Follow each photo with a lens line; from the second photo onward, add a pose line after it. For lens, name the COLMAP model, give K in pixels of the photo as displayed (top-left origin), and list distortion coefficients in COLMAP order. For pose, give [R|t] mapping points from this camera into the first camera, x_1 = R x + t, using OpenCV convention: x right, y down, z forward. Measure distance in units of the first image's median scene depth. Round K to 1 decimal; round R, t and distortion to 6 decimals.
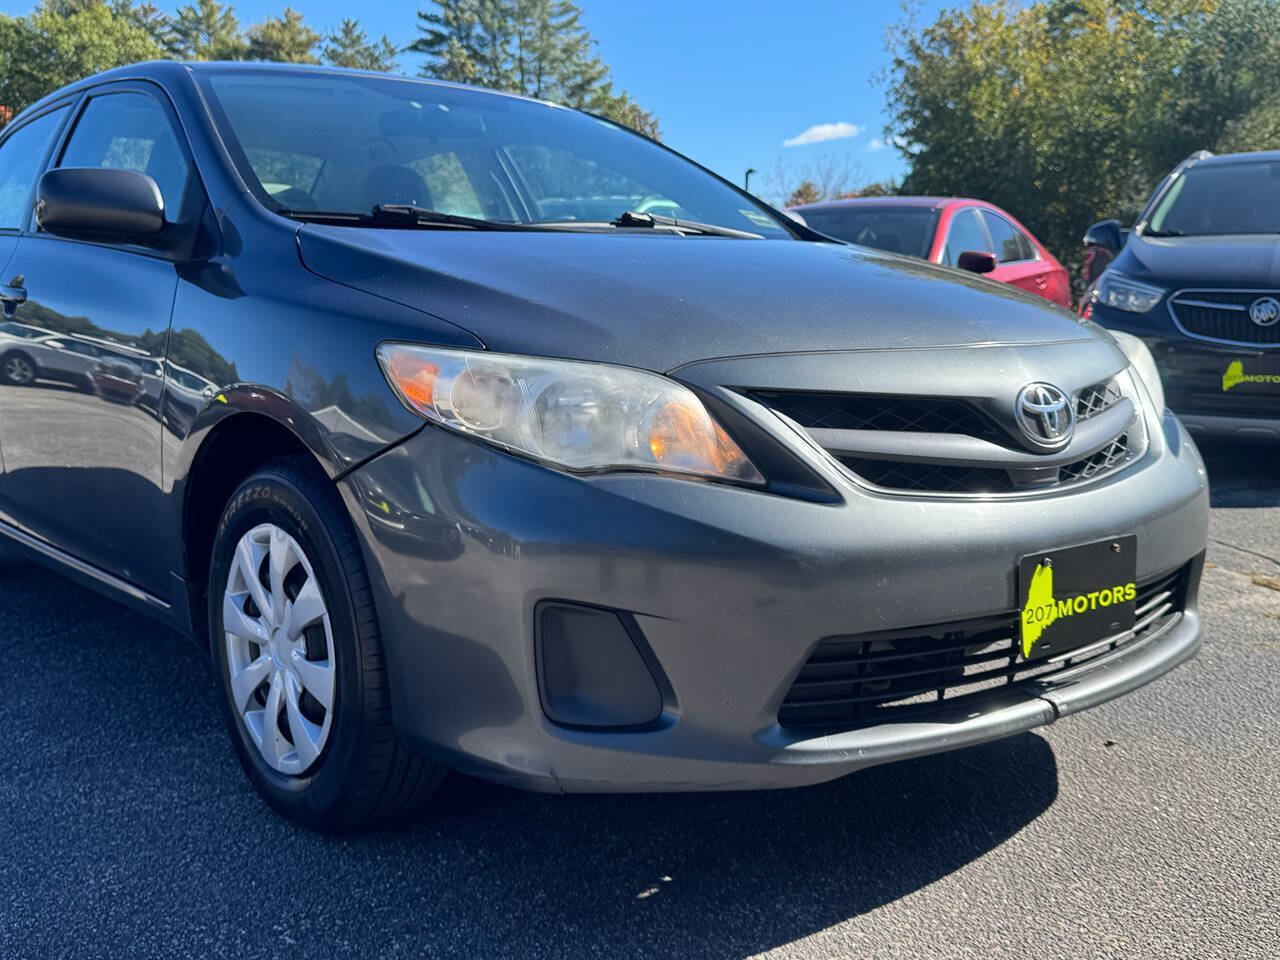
lens RADIAL K [[1332.8, 0, 640.0], [0, 1332.8, 480.0], [0, 0, 1]] dist [0.199750, -0.507433]
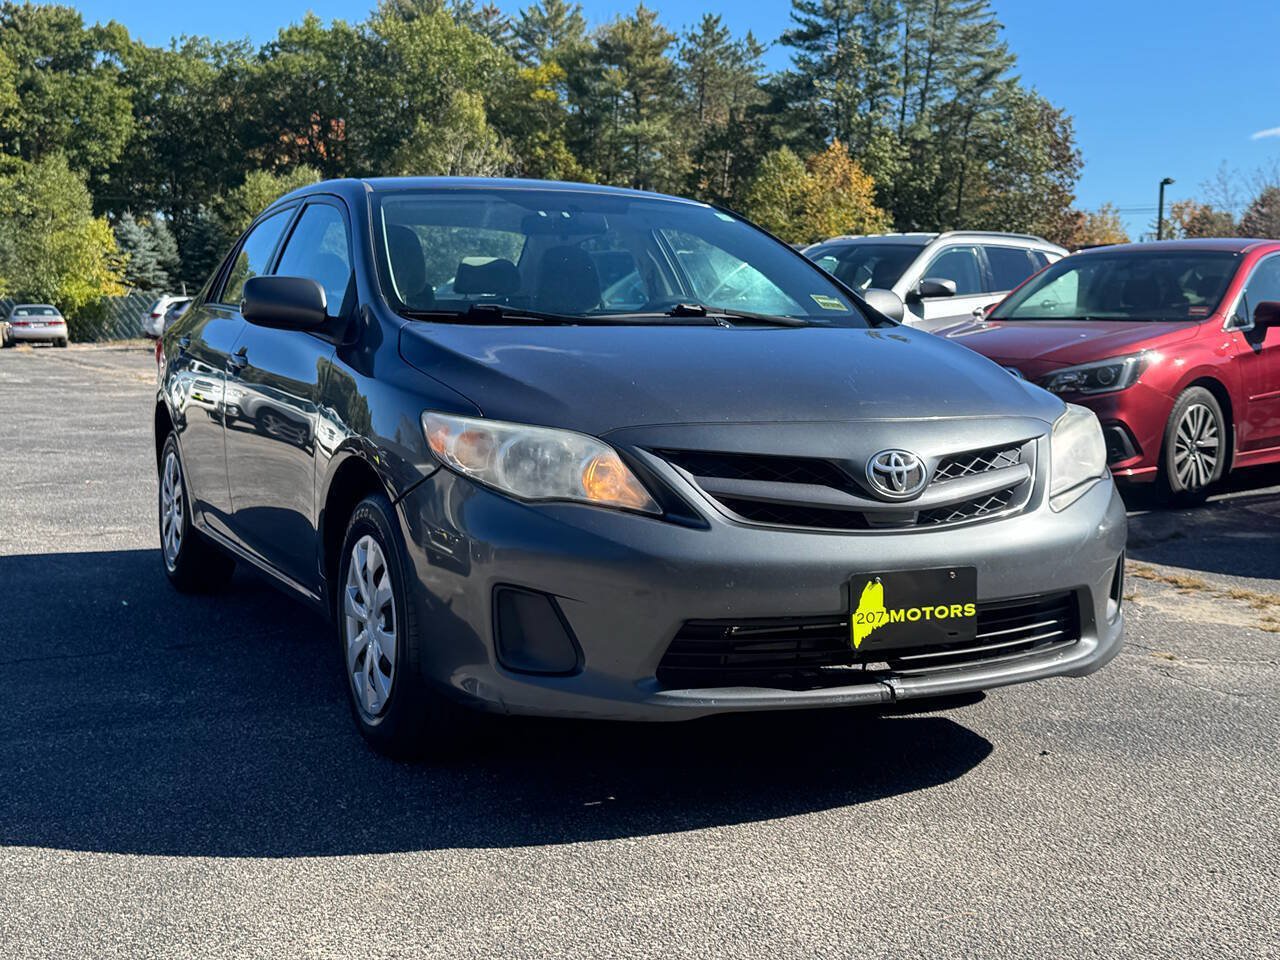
lens RADIAL K [[1592.3, 0, 656.2], [0, 1592.3, 485.7], [0, 0, 1]] dist [0.217793, -0.672826]
pose [[0.972396, 0.030725, -0.231304, 0.444430], [-0.039819, 0.998602, -0.034752, 0.029697], [0.229913, 0.043003, 0.972261, -0.619605]]
